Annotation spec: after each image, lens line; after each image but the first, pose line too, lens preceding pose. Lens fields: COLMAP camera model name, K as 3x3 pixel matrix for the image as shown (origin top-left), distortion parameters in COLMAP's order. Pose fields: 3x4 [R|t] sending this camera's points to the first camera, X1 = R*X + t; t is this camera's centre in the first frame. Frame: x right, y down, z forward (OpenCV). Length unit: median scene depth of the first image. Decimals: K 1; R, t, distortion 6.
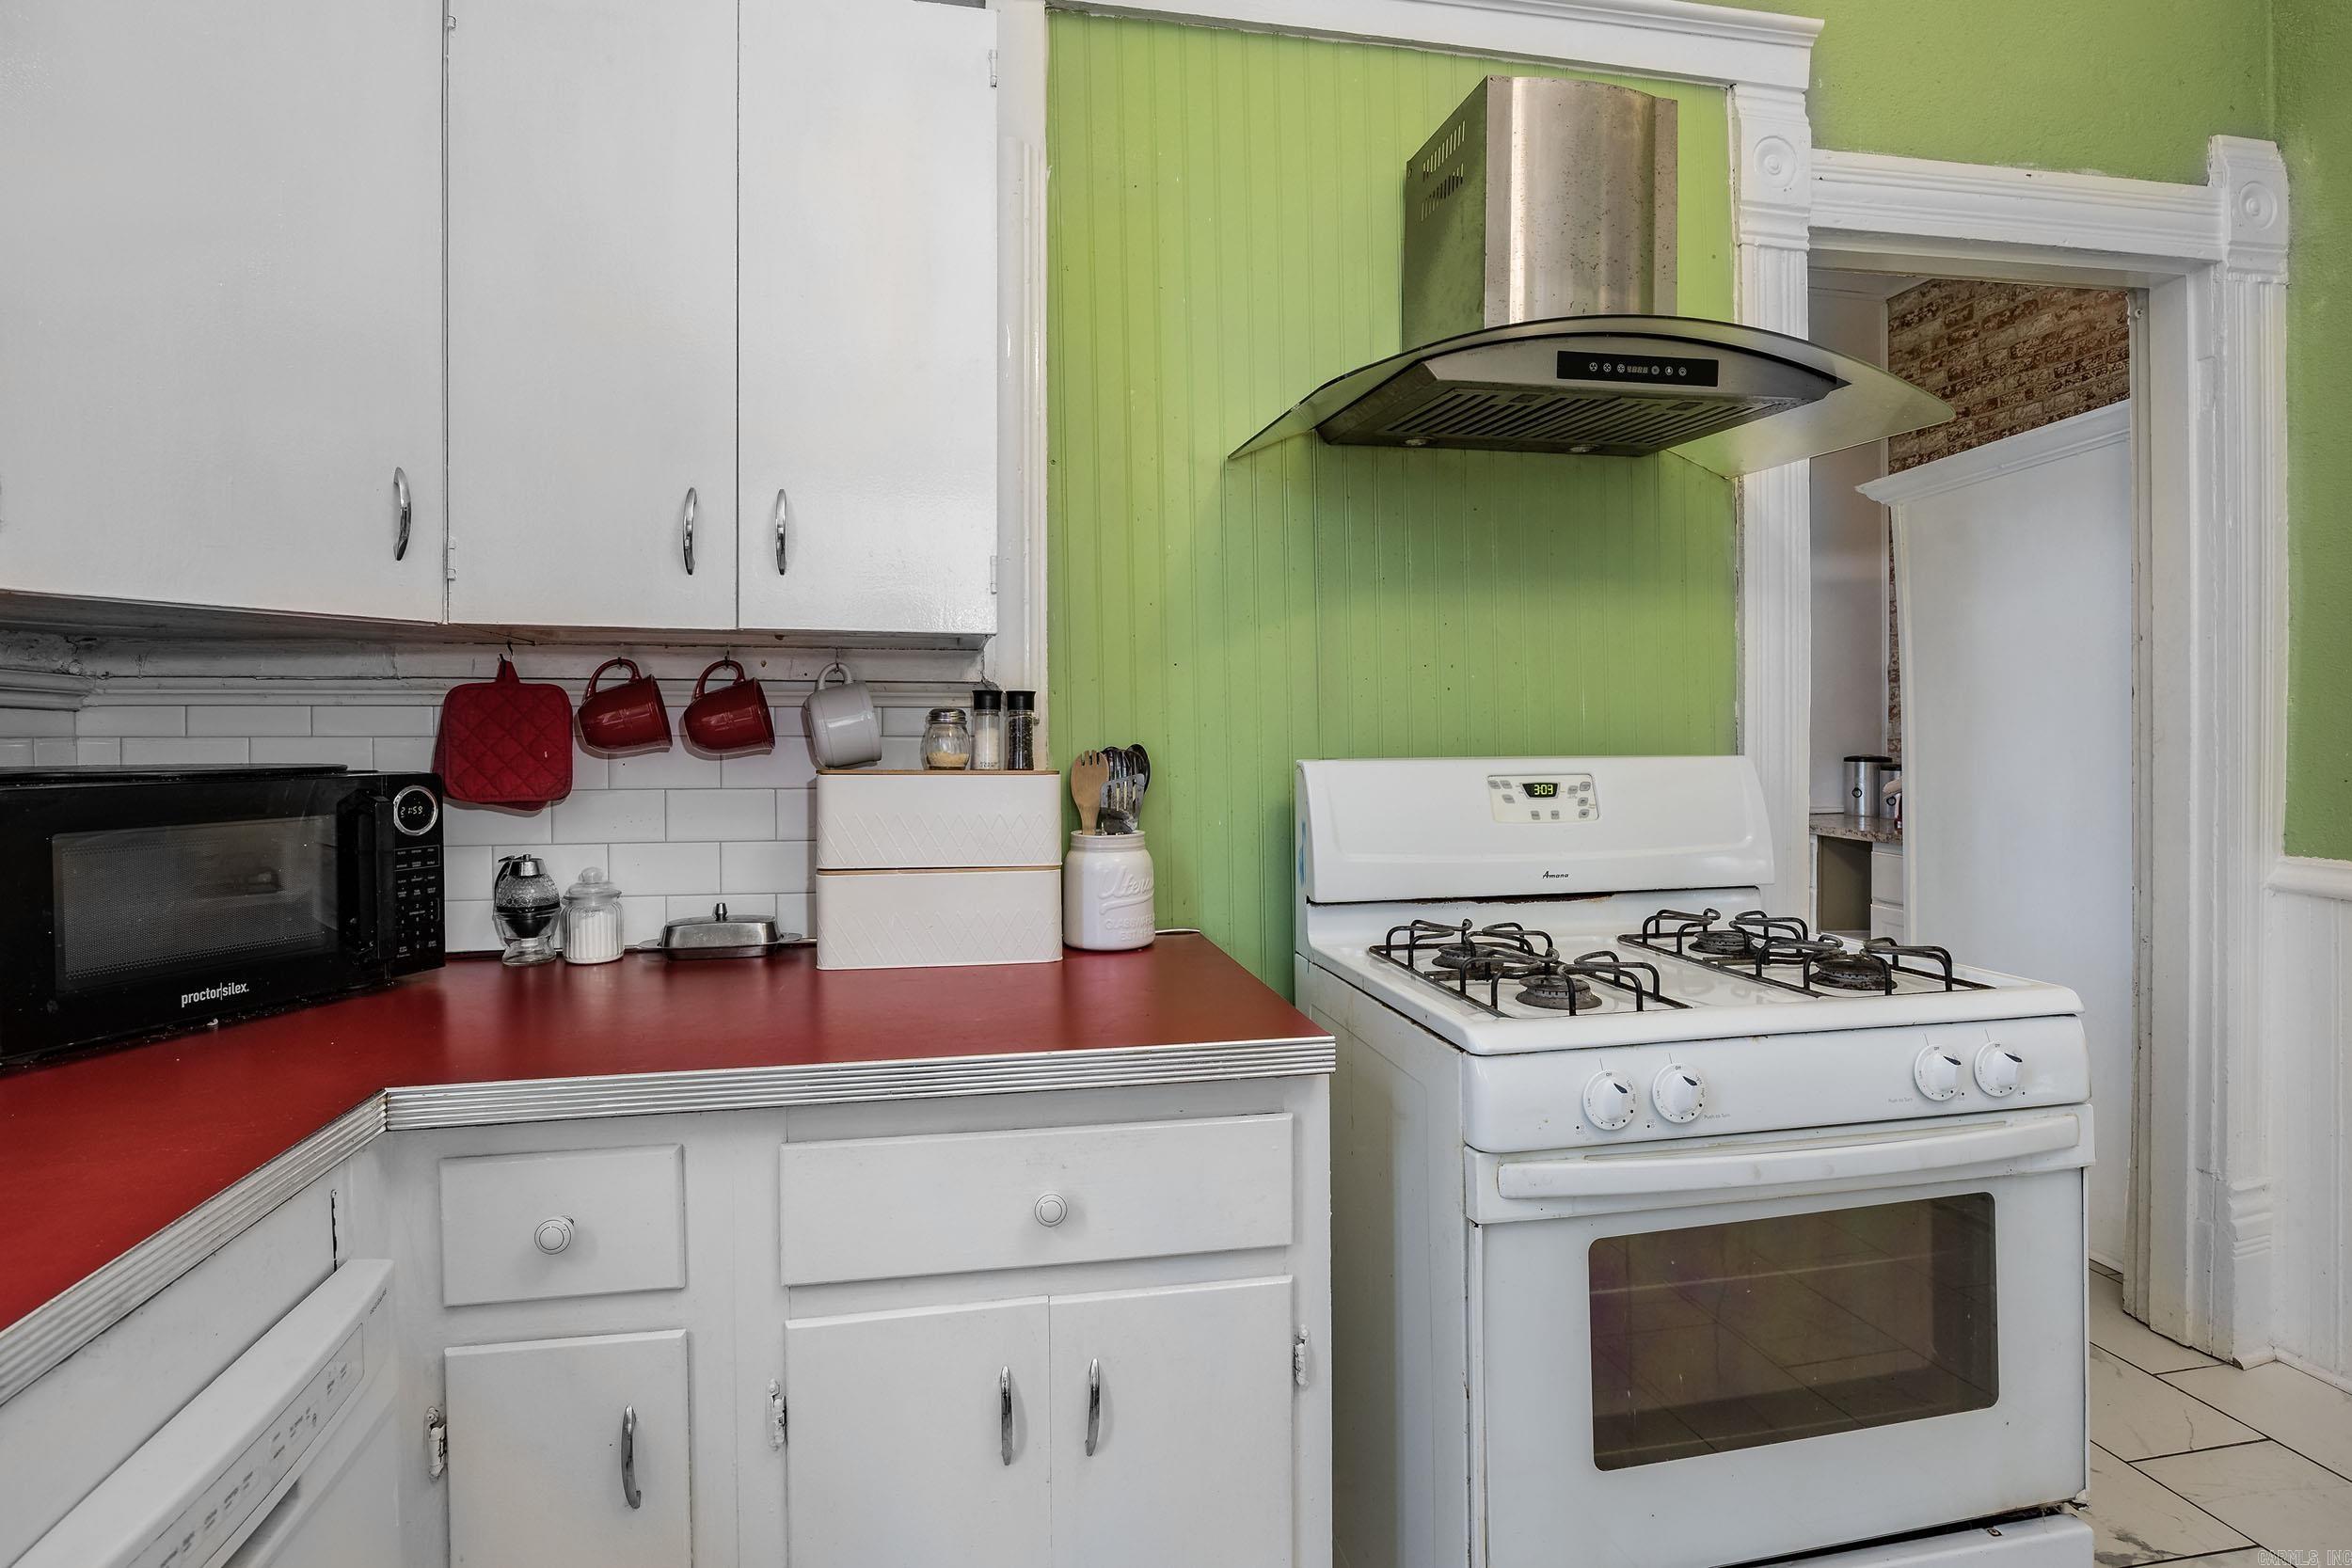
lens RADIAL K [[1202.8, 0, 1183.0], [0, 1202.8, 739.4], [0, 0, 1]] dist [-0.021343, -0.000476]
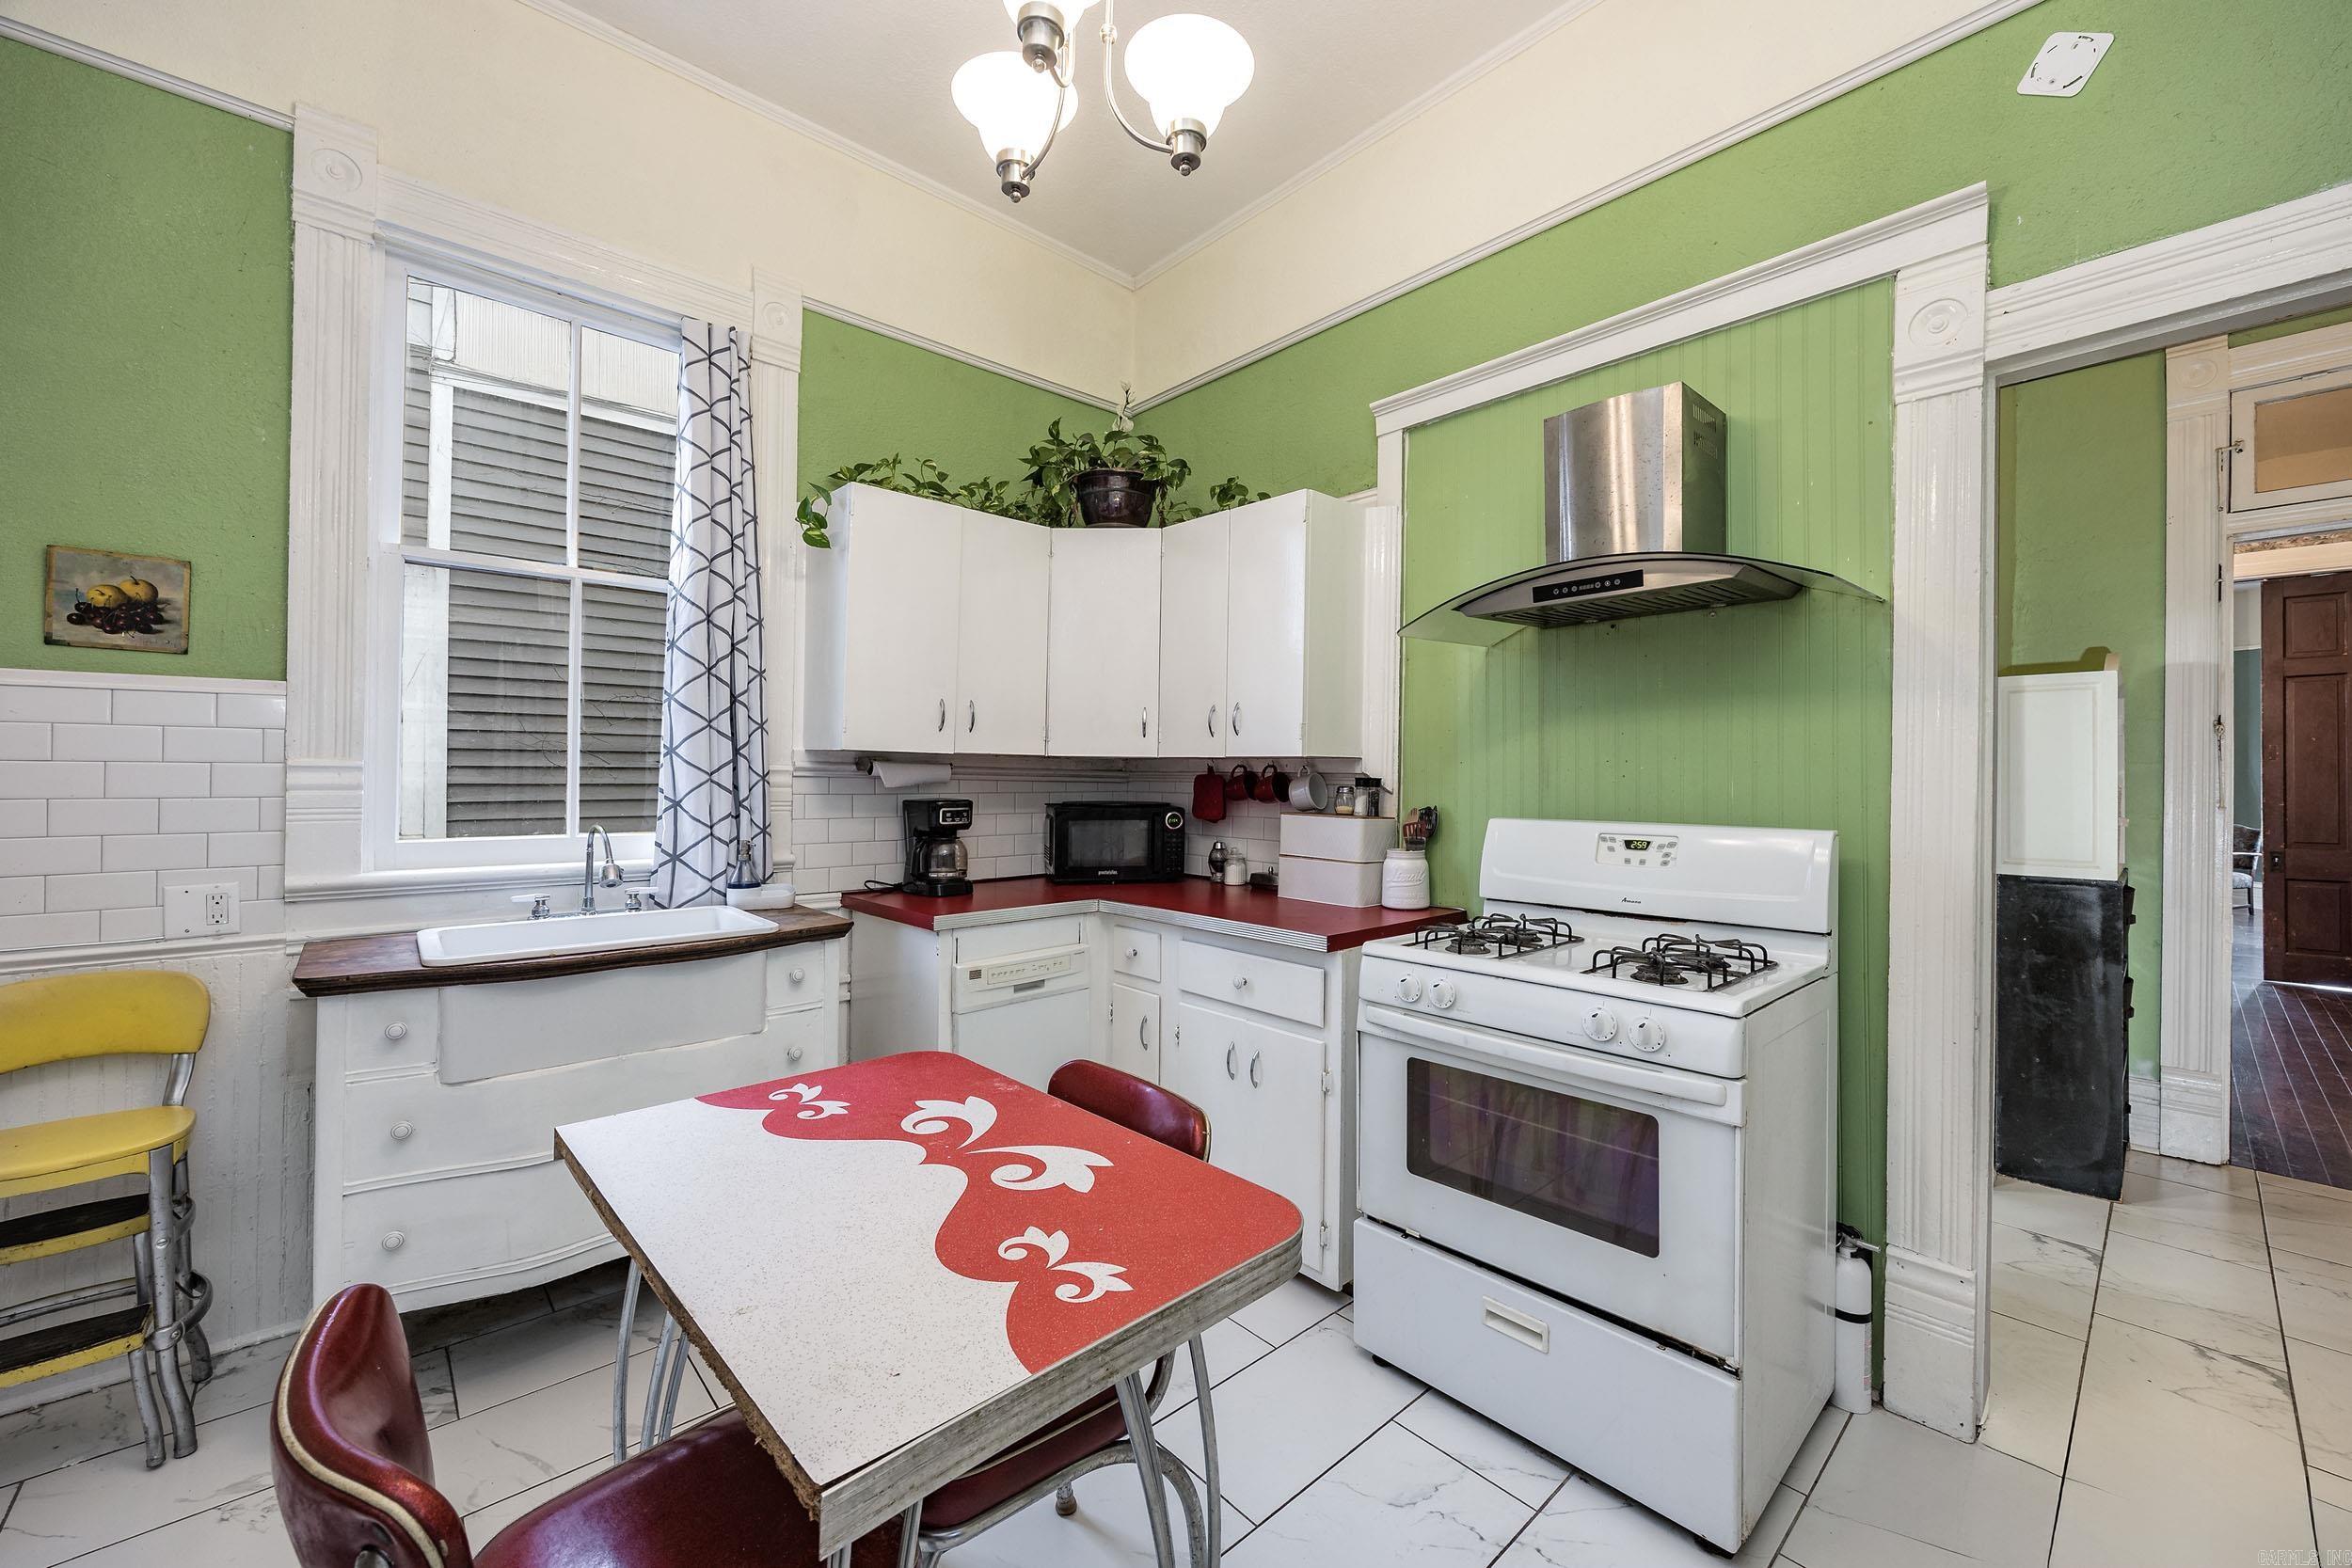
lens RADIAL K [[935.8, 0, 1175.7], [0, 935.8, 779.9], [0, 0, 1]] dist [-0.003346, -0.000354]
pose [[0.516374, 0.009342, -0.856313, 1.136644], [-0.013035, 0.999910, 0.003048, -0.040715], [0.856264, 0.009588, 0.516449, -0.130303]]
